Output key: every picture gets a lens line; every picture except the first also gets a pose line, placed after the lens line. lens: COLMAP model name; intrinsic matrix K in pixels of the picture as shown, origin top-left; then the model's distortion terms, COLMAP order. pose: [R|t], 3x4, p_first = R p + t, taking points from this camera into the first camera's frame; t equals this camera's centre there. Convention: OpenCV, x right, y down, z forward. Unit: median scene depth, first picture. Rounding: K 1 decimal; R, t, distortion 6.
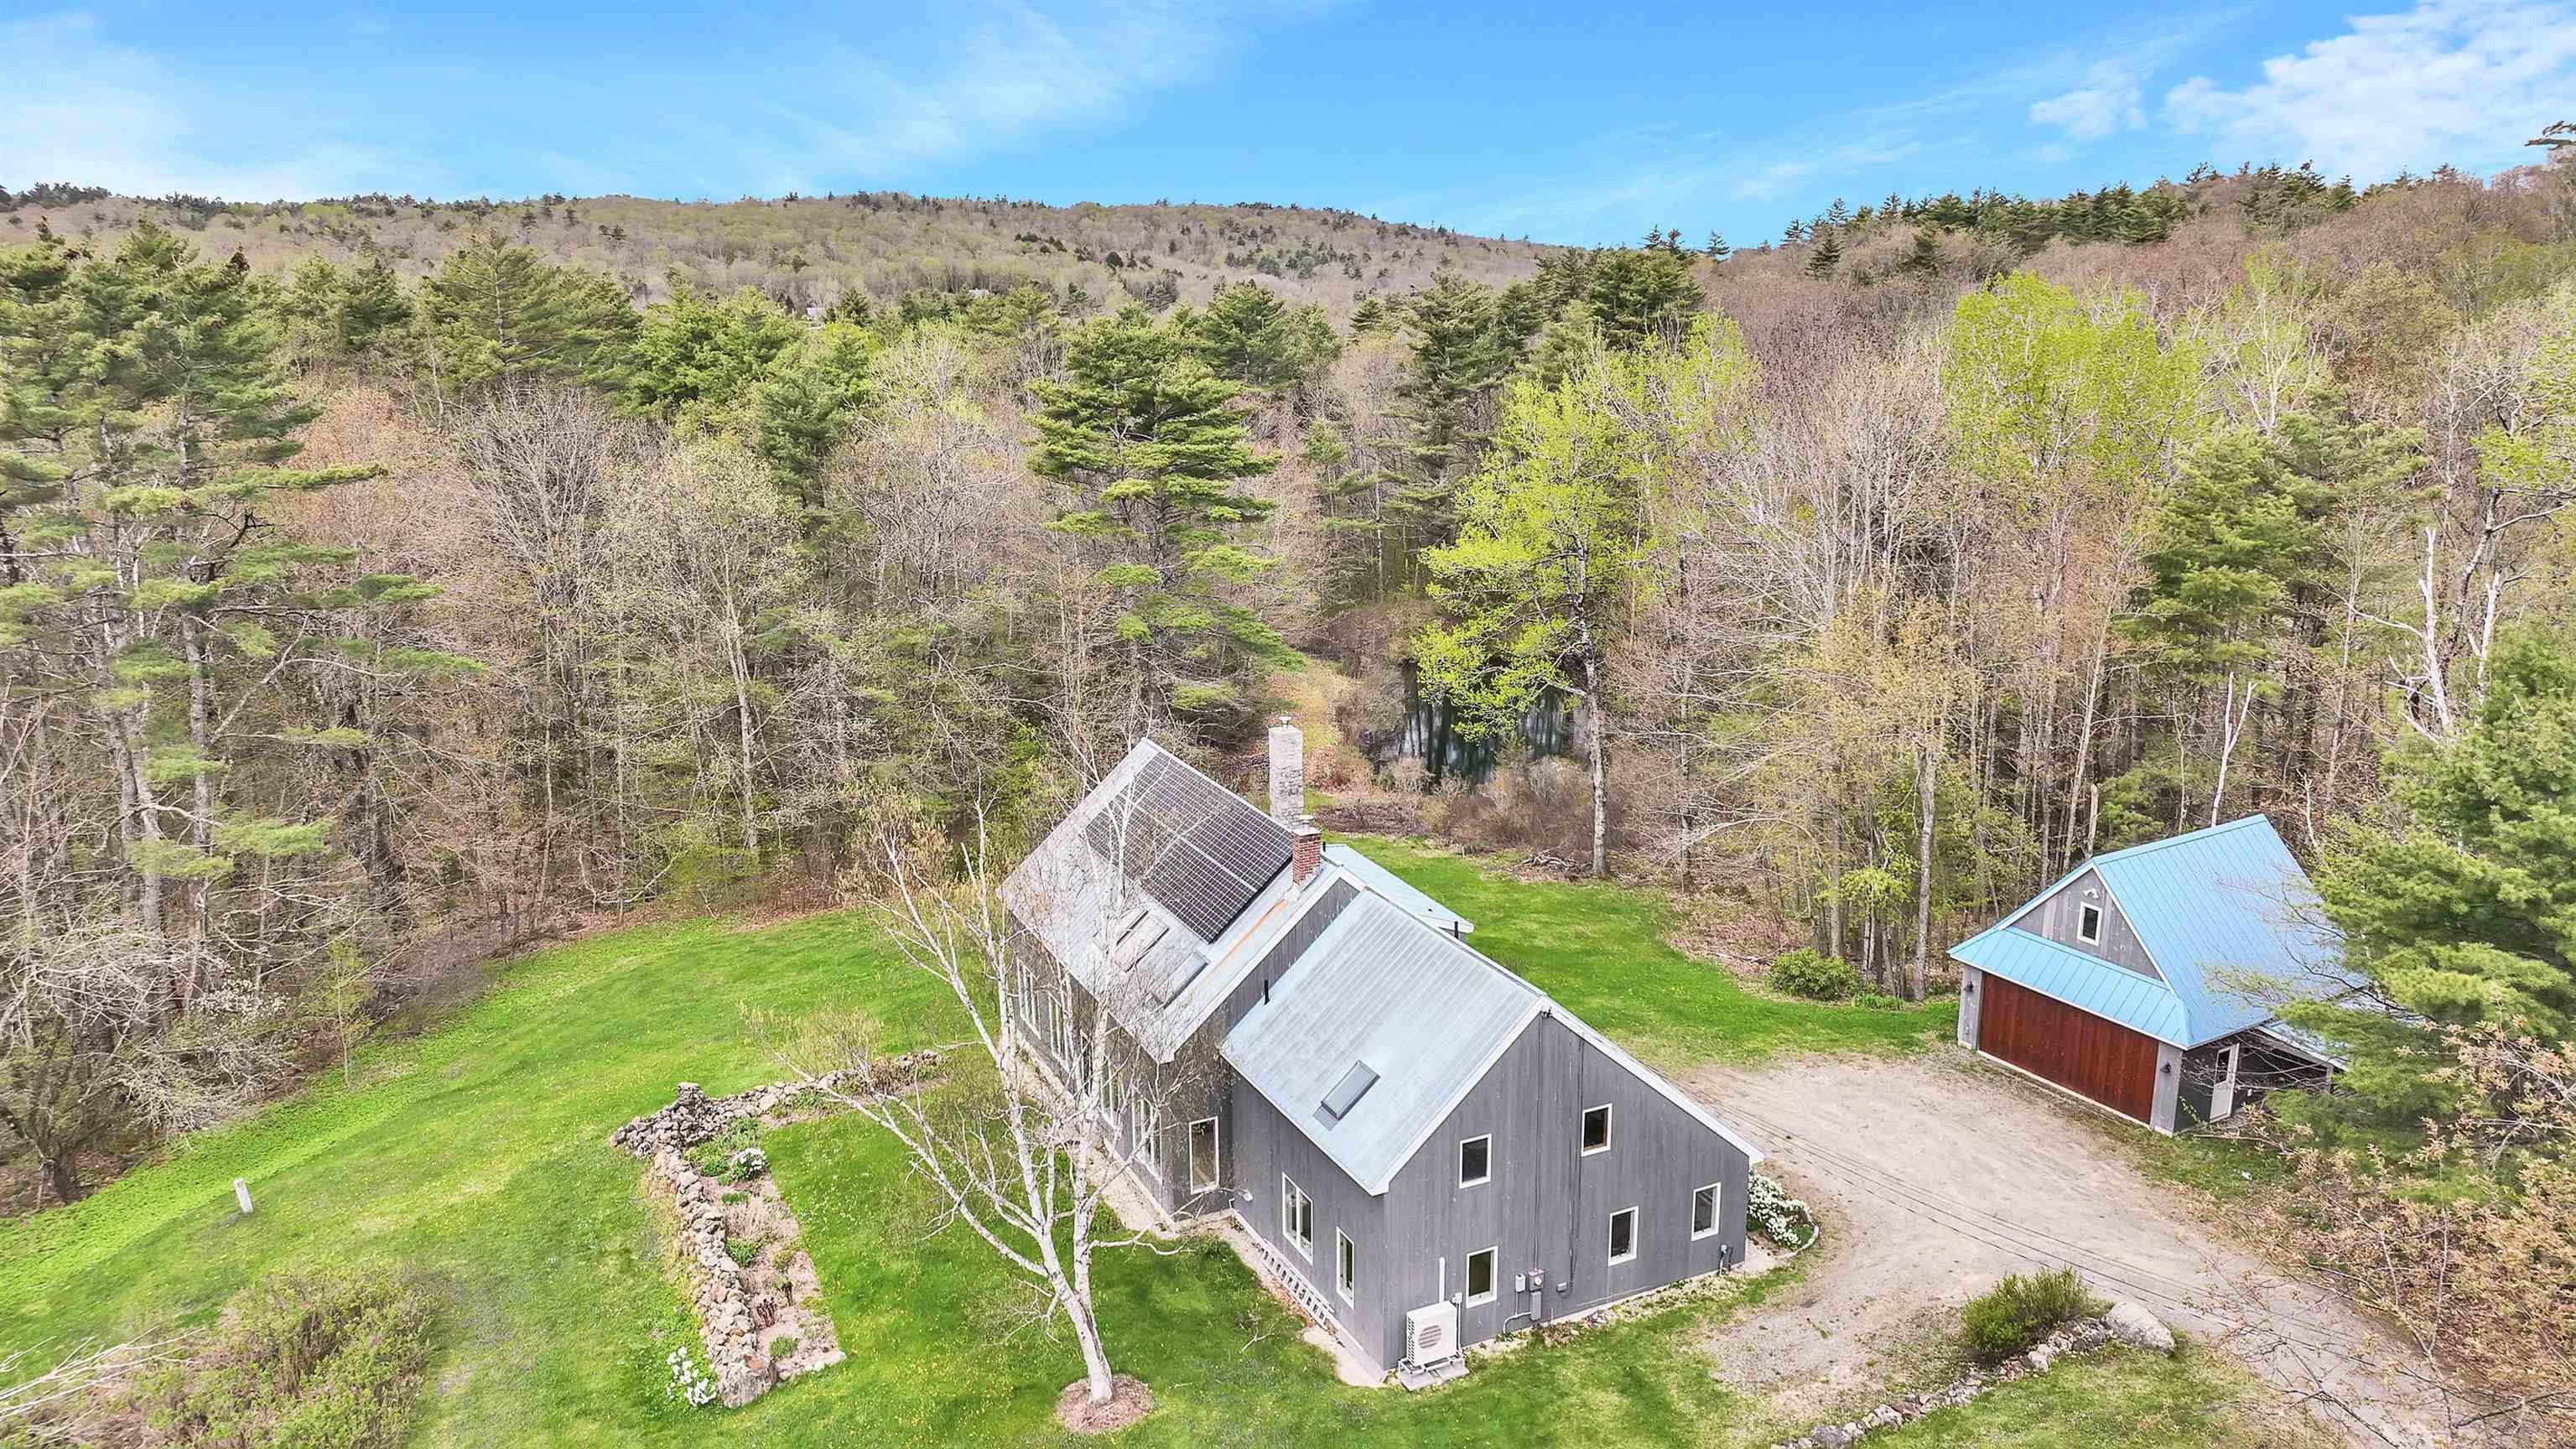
lens RADIAL K [[1796.2, 0, 1301.8], [0, 1796.2, 711.9], [0, 0, 1]] dist [0.001538, 0.001703]
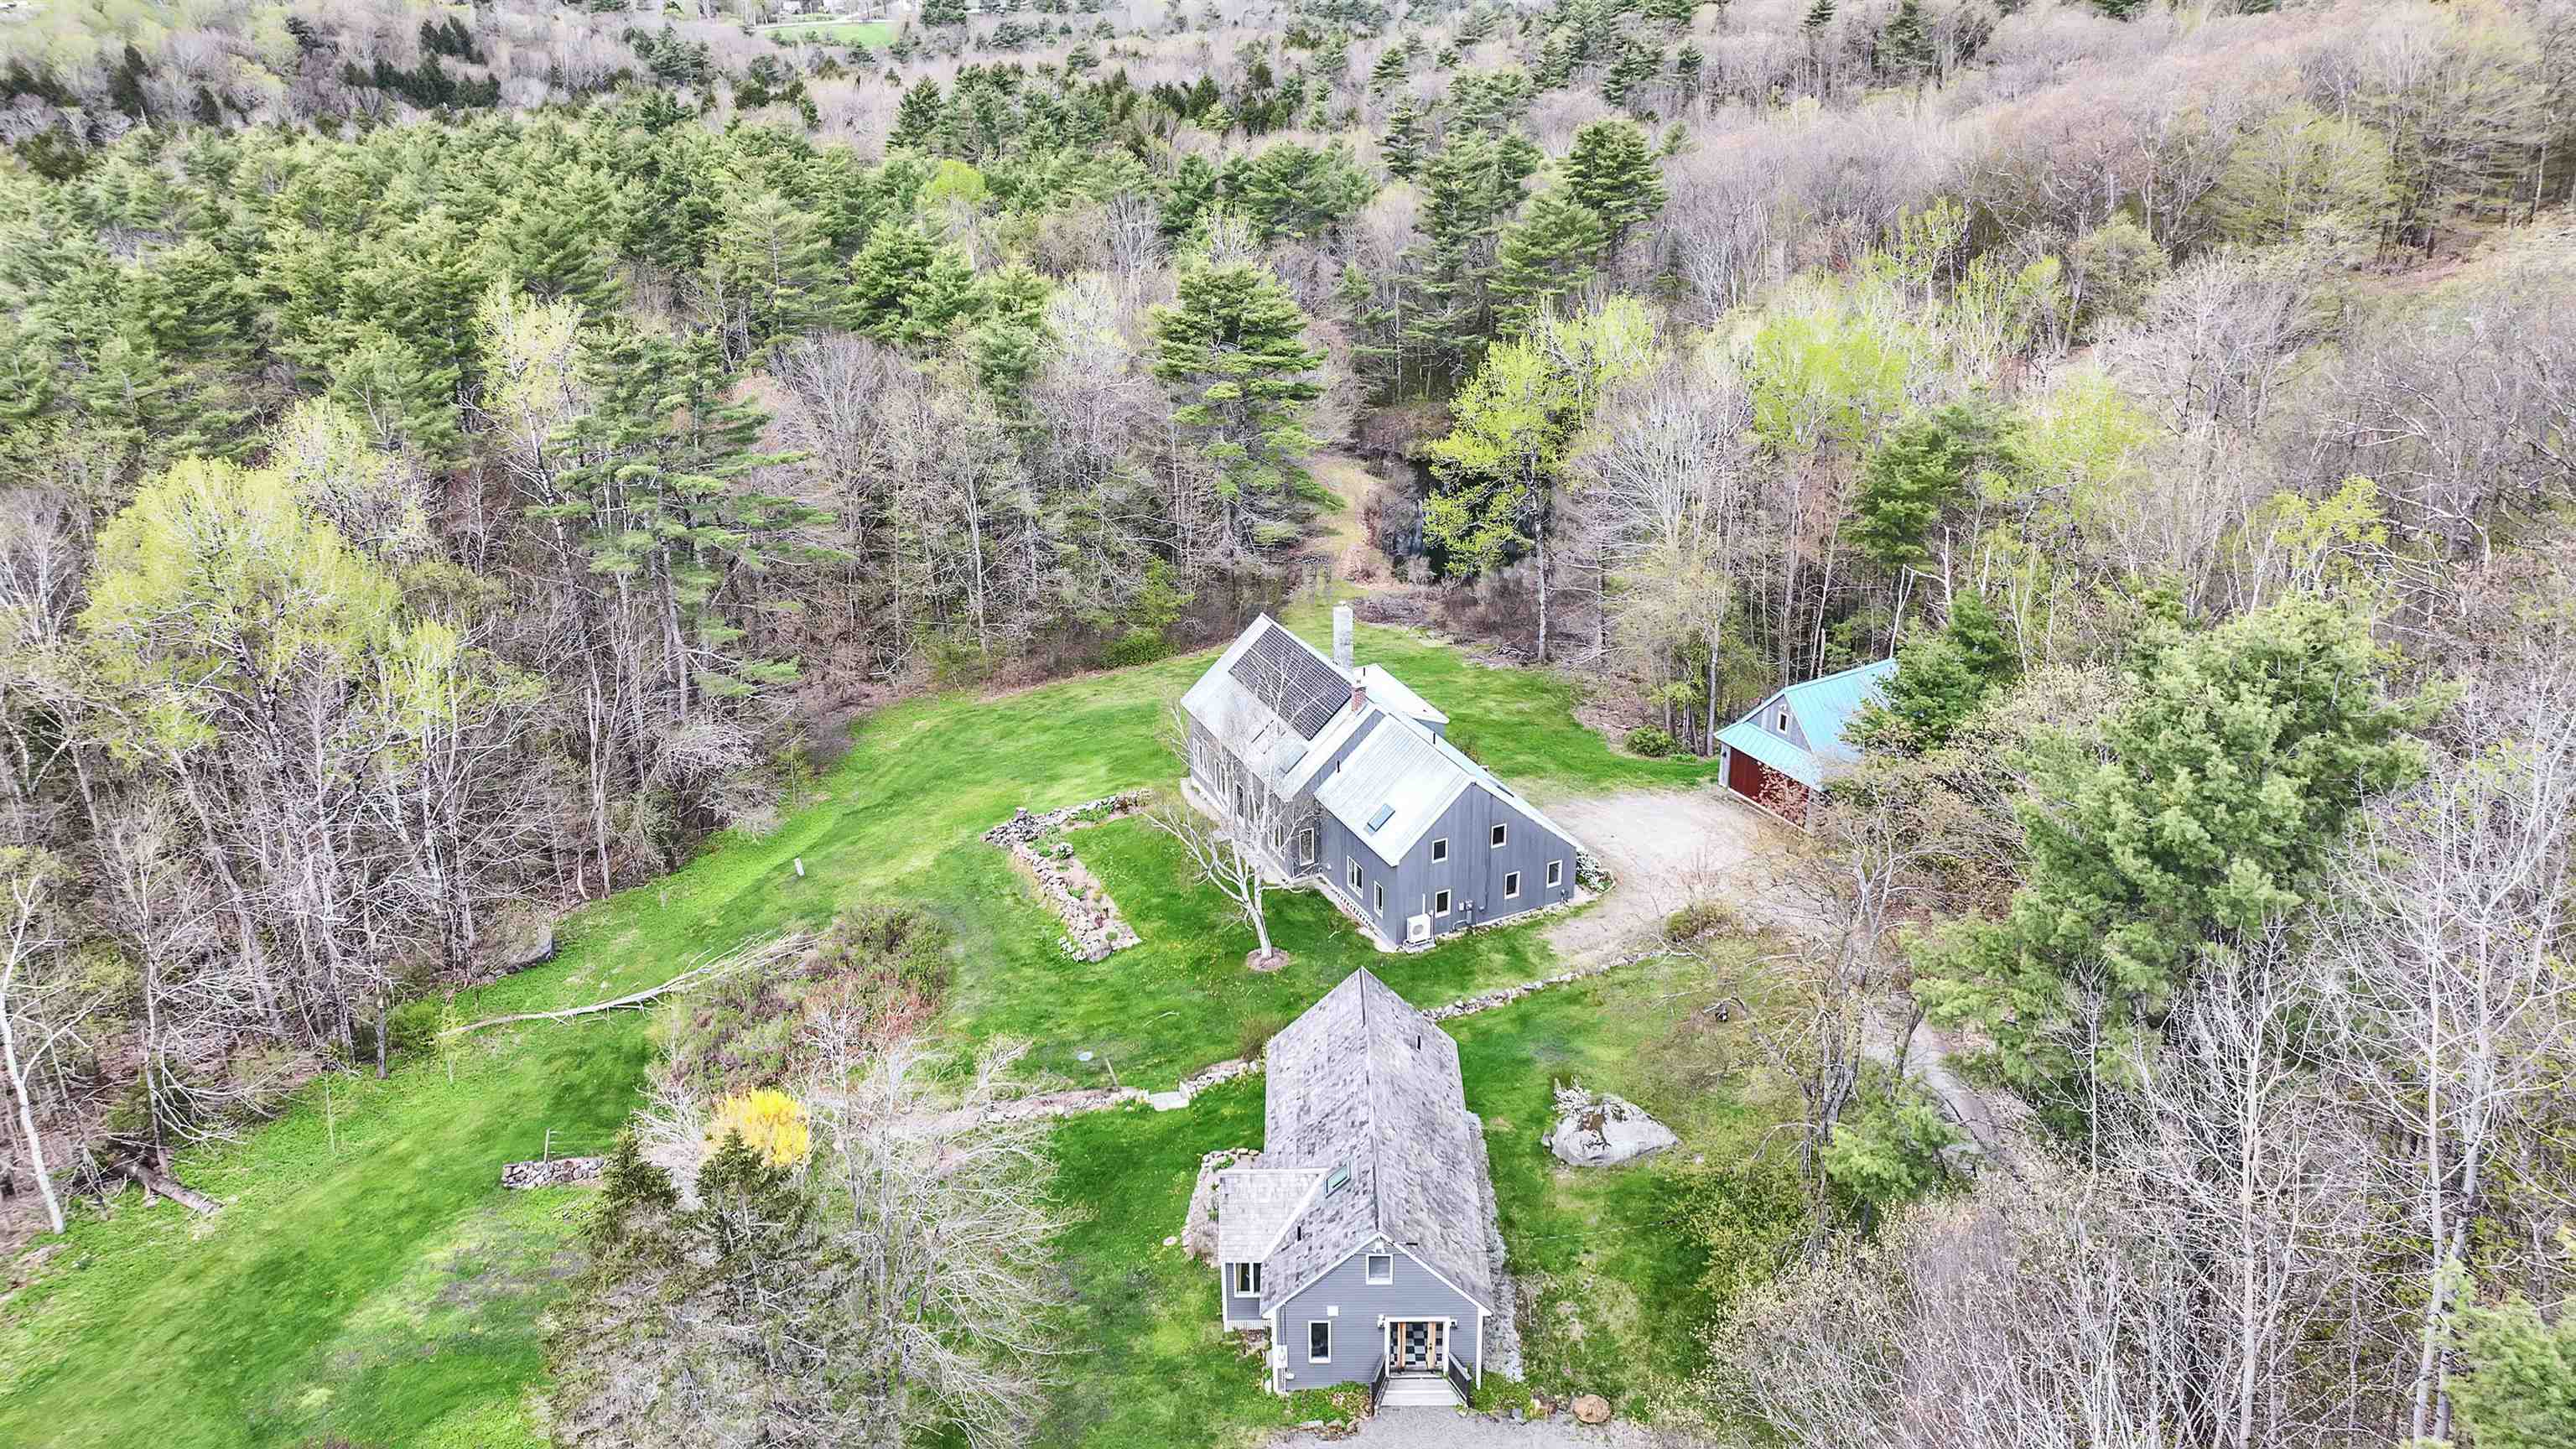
lens RADIAL K [[1796.2, 0, 1301.8], [0, 1796.2, 711.9], [0, 0, 1]] dist [0.001538, 0.001703]
pose [[0.999942, -0.001669, -0.010685, -0.033640], [0.003518, 0.984478, 0.175471, -0.217943], [0.010227, -0.175498, 0.984427, -0.814445]]
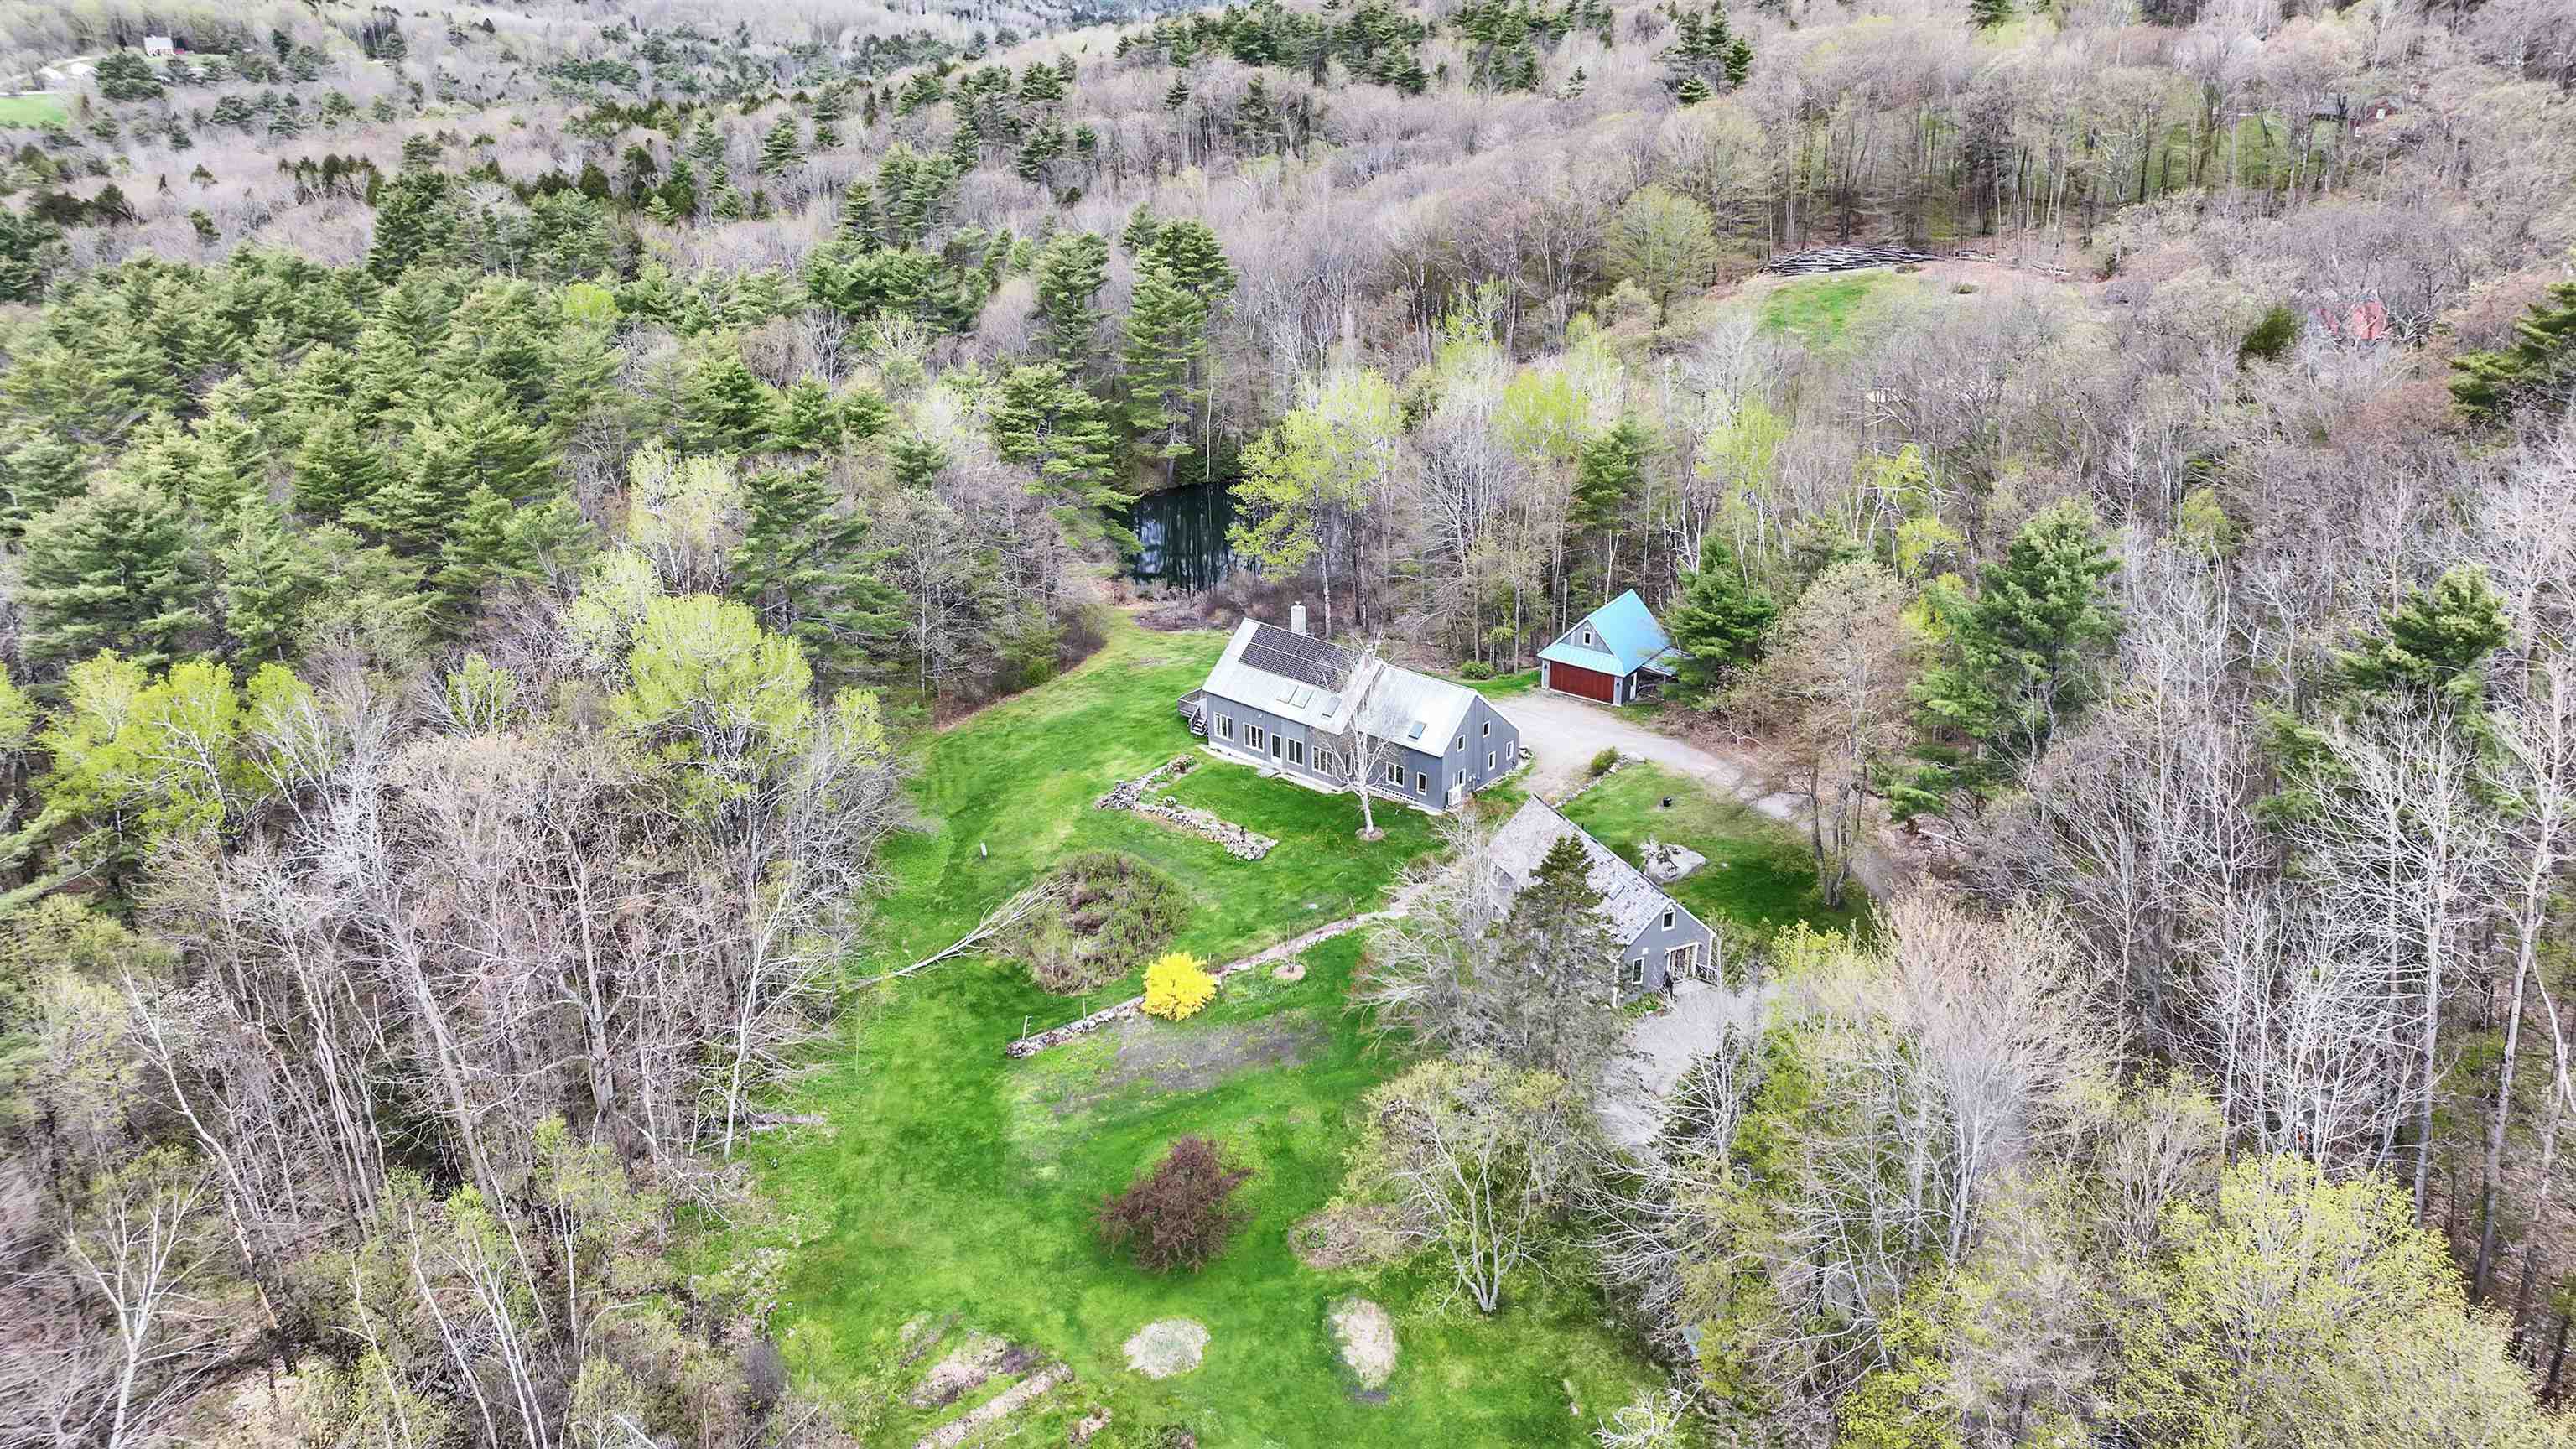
lens RADIAL K [[1796.2, 0, 1301.8], [0, 1796.2, 711.9], [0, 0, 1]] dist [0.001538, 0.001703]
pose [[0.913391, -0.160962, 0.373910, -1.062217], [0.098556, 0.978620, 0.180524, -0.328172], [-0.394974, -0.128038, 0.909726, -1.430596]]
